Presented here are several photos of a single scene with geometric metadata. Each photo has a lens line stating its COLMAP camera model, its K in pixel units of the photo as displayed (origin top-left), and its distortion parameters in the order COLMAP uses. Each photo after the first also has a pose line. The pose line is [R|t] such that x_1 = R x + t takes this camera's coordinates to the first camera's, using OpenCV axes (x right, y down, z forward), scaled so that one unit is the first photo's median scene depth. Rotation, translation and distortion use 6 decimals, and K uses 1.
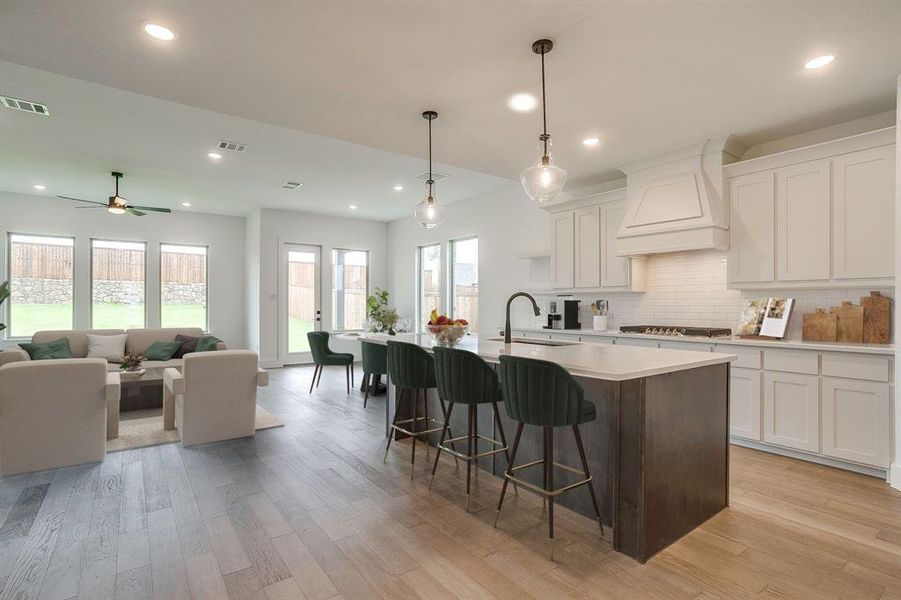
lens RADIAL K [[438.8, 0, 442.9], [0, 438.8, 300.1], [0, 0, 1]] dist [-0.043781, 0.019091]
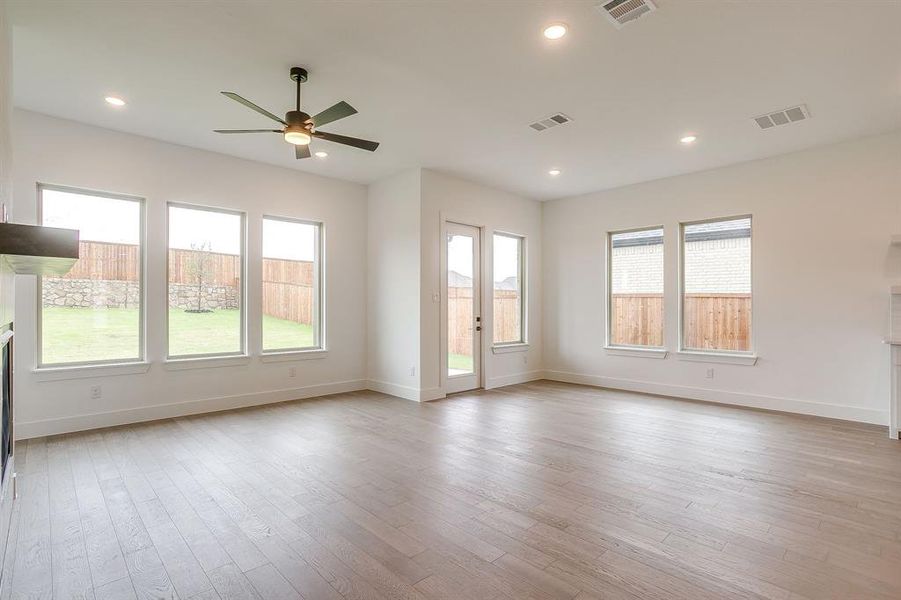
lens RADIAL K [[438.8, 0, 443.1], [0, 438.8, 303.7], [0, 0, 1]] dist [-0.043781, 0.019091]
pose [[0.992095, 0.000201, 0.125488, -0.565273], [-0.000357, 0.999999, 0.001214, 0.001697], [-0.125488, -0.001249, 0.992094, 0.371513]]
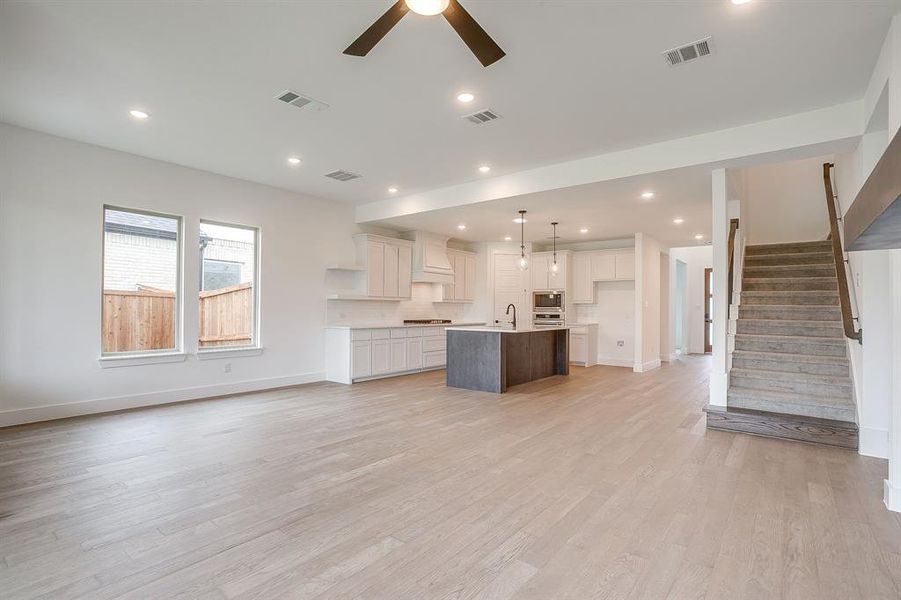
lens RADIAL K [[438.8, 0, 446.9], [0, 438.8, 302.3], [0, 0, 1]] dist [-0.043781, 0.019091]
pose [[-0.262773, 0.009614, 0.964810, -0.922176], [-0.017995, 0.999728, -0.014863, 0.006791], [-0.964690, -0.021267, -0.262529, 0.928636]]
